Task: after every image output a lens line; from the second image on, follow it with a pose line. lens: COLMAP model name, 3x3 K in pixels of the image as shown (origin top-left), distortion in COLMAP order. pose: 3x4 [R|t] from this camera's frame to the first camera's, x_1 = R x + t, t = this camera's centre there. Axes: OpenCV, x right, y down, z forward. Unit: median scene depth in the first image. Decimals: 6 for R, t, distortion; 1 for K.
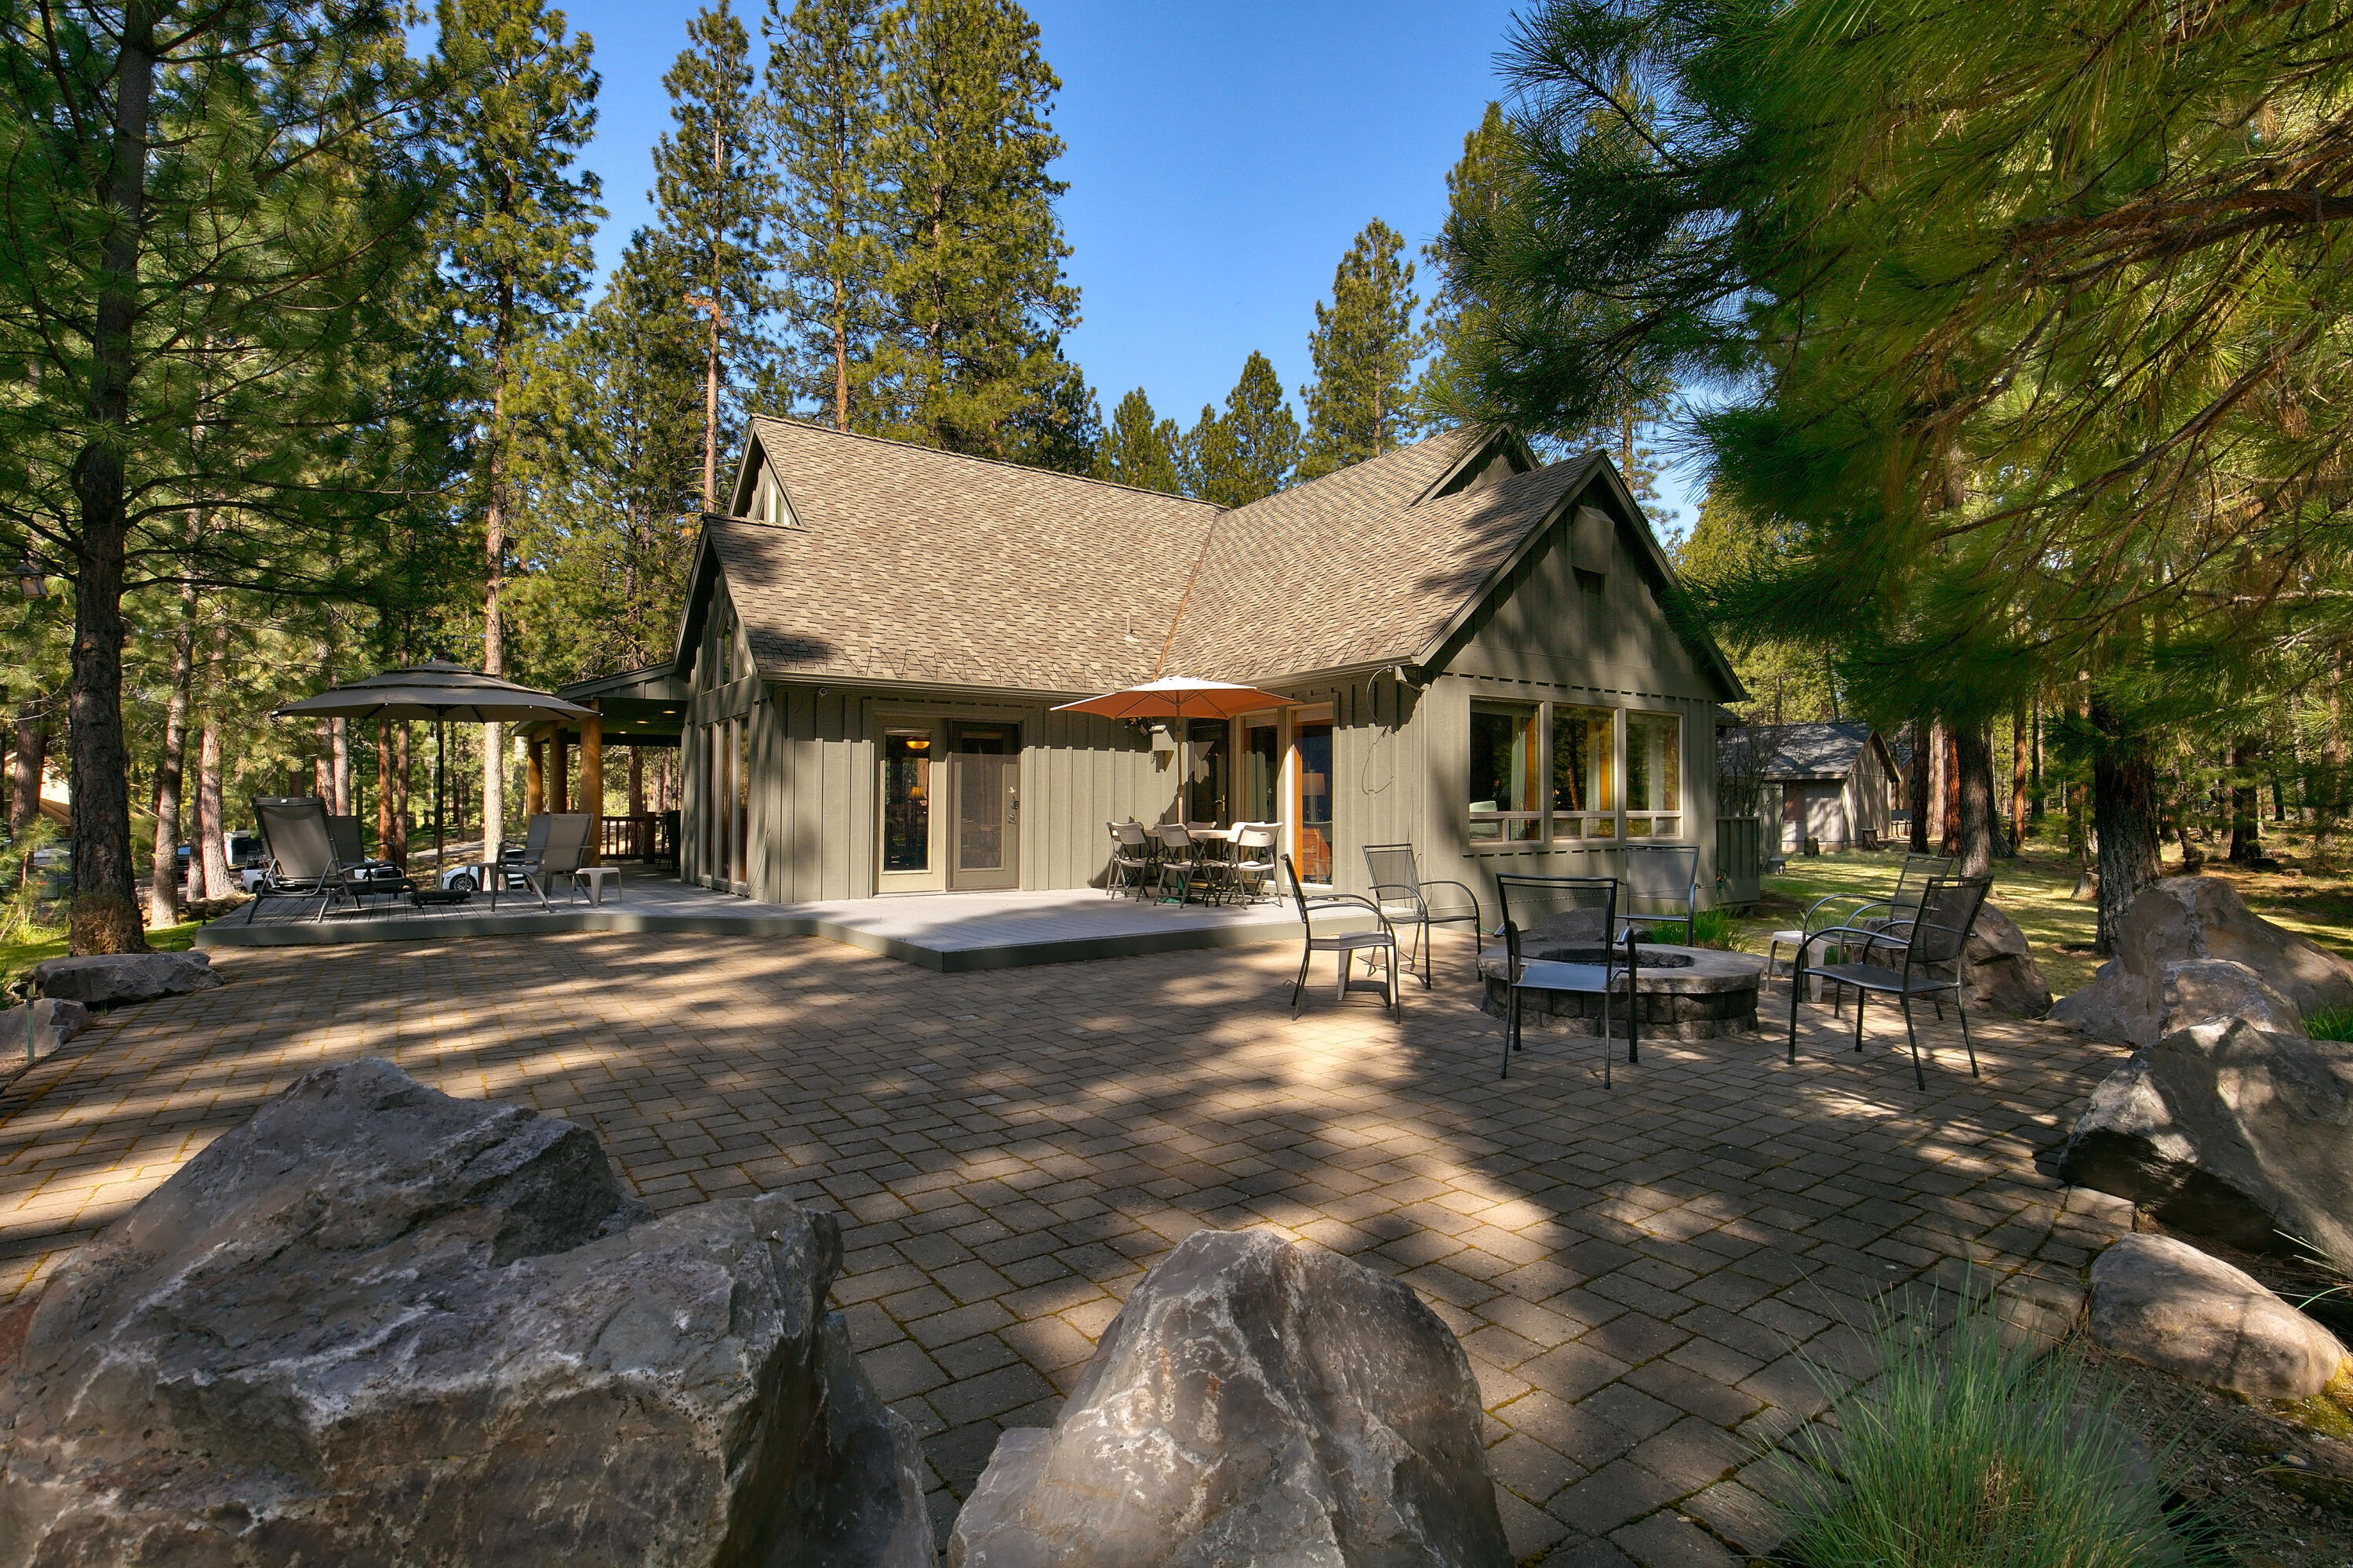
lens RADIAL K [[1119.9, 0, 1176.5], [0, 1119.9, 784.0], [0, 0, 1]] dist [-0.016642, -0.000039]
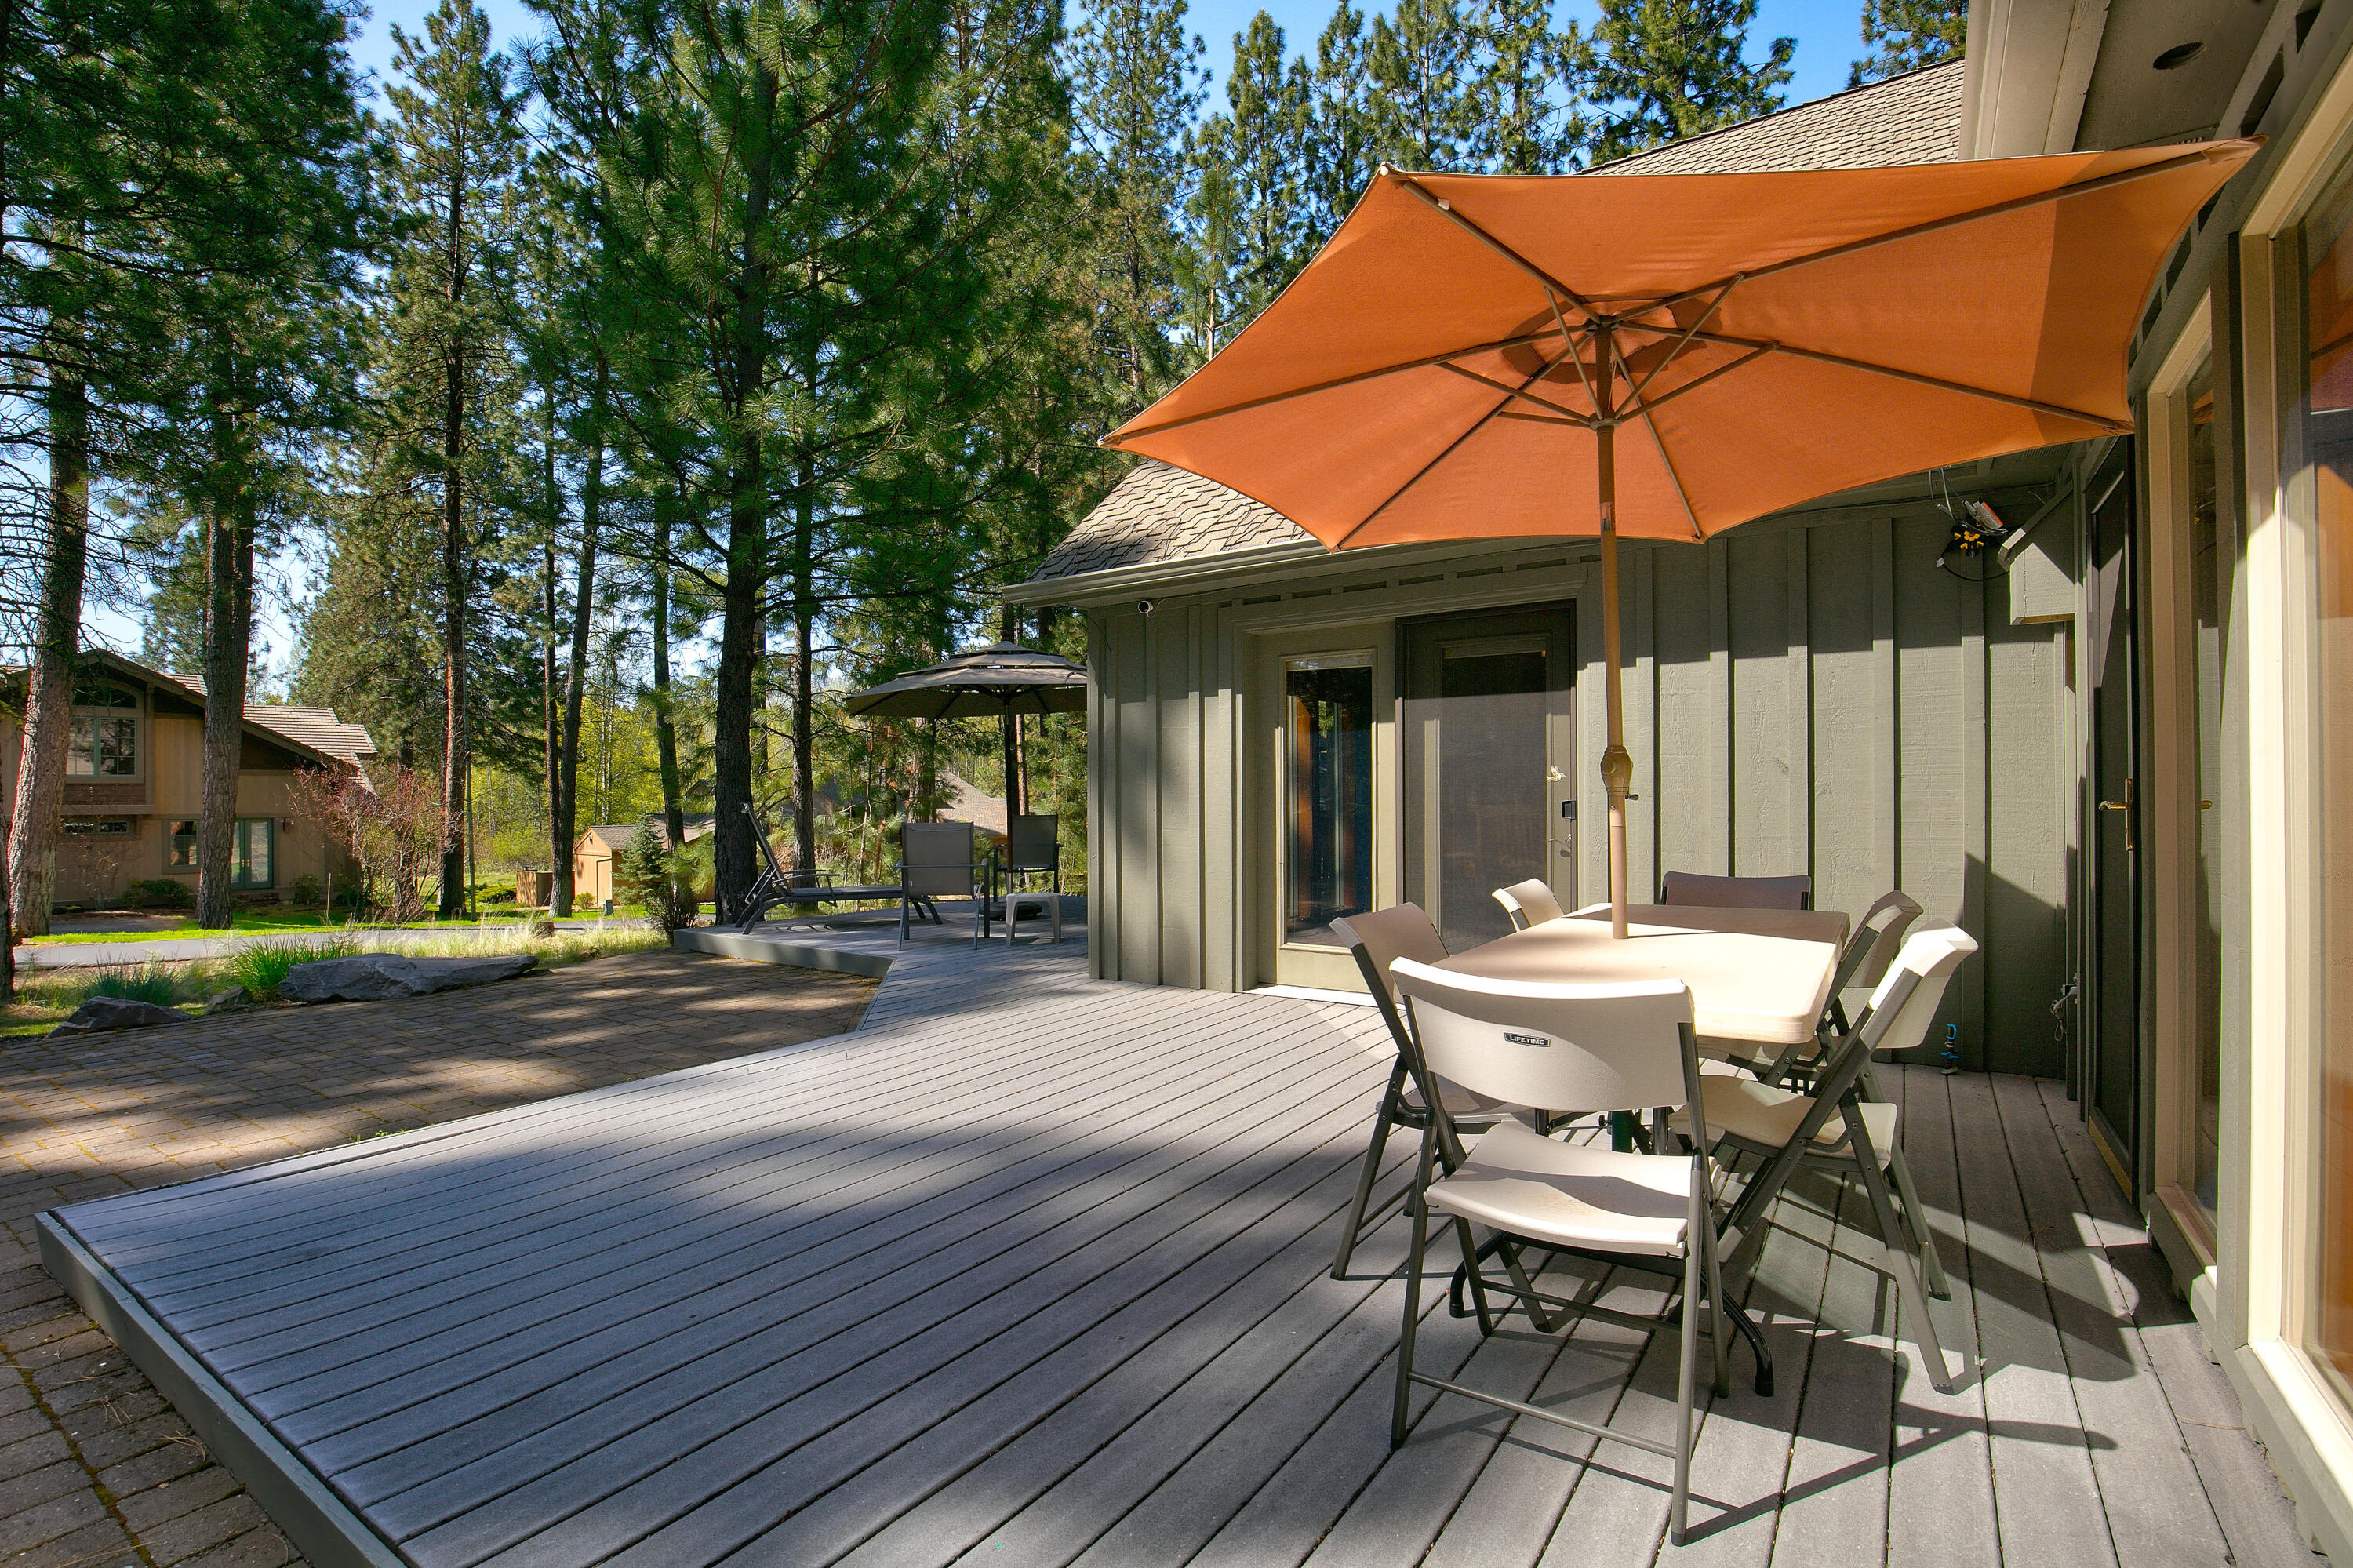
lens RADIAL K [[1106.1, 0, 1176.5], [0, 1106.1, 784.0], [0, 0, 1]] dist [-0.026455, -0.000197]
pose [[0.344172, -0.017209, -0.938749, 0.172038], [0.025660, 0.999631, -0.008918, 0.008908], [0.938556, -0.021019, 0.344487, 0.702428]]
